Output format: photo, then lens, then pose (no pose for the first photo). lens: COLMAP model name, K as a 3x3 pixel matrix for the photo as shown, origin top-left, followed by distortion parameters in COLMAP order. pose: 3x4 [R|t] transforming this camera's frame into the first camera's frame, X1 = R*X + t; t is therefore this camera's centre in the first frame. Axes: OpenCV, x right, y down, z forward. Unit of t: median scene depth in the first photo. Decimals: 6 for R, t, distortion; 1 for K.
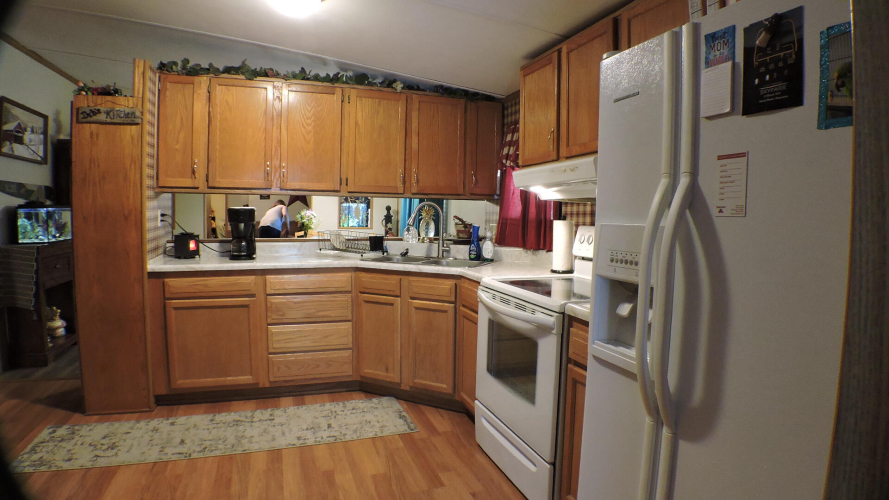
lens RADIAL K [[491.7, 0, 440.5], [0, 491.7, 248.8], [0, 0, 1]] dist [-0.137816, 0.024200]
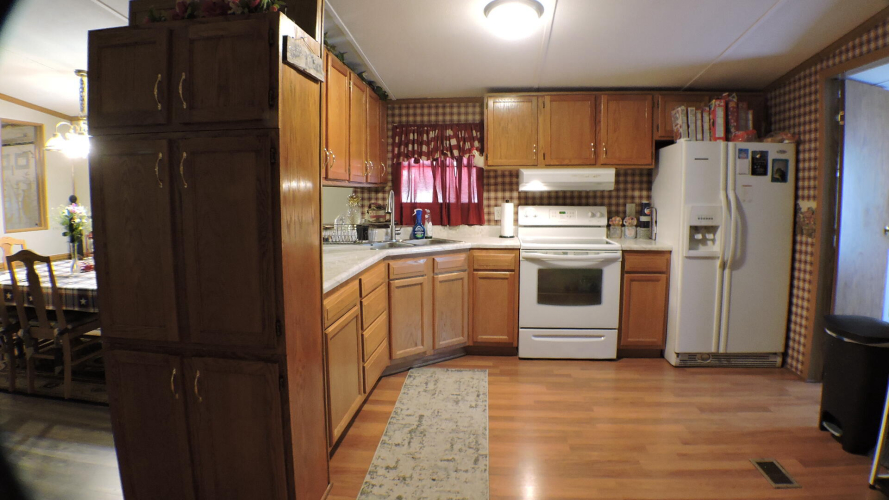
lens RADIAL K [[491.7, 0, 440.5], [0, 491.7, 248.8], [0, 0, 1]] dist [-0.137816, 0.024200]
pose [[0.428882, -0.118614, 0.895540, -1.101017], [0.078656, 0.992481, 0.093784, -0.070816], [-0.899930, 0.030217, 0.434987, 0.473943]]
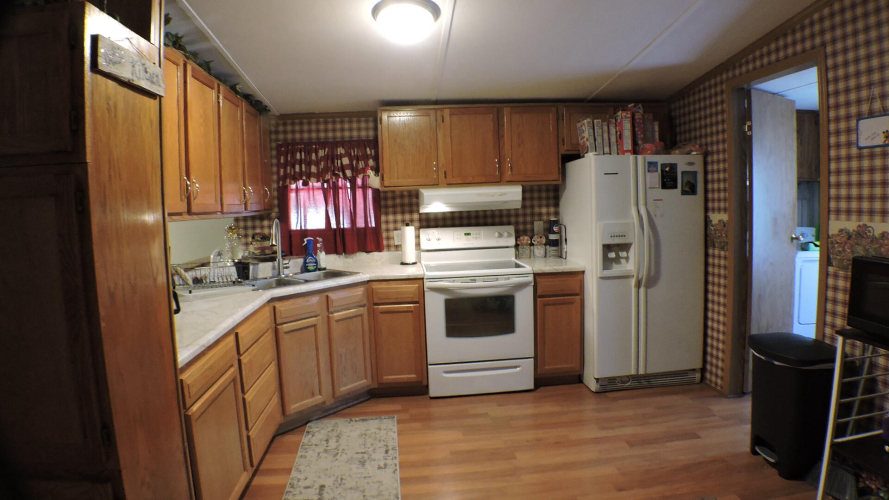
lens RADIAL K [[491.7, 0, 440.5], [0, 491.7, 248.8], [0, 0, 1]] dist [-0.137816, 0.024200]
pose [[0.241754, -0.113584, 0.963667, -0.975553], [0.111274, 0.989819, 0.088751, -0.099918], [-0.963936, 0.085775, 0.251932, 0.505767]]
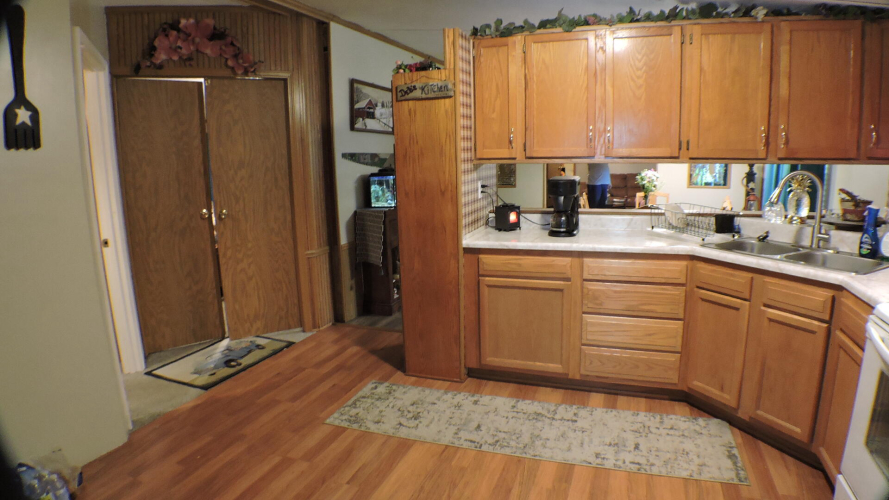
lens RADIAL K [[491.7, 0, 440.5], [0, 491.7, 248.8], [0, 0, 1]] dist [-0.137816, 0.024200]
pose [[0.763981, 0.078467, -0.640450, 0.004924], [-0.007112, 0.993542, 0.113244, -0.060098], [0.645199, -0.081962, 0.759605, 0.160961]]
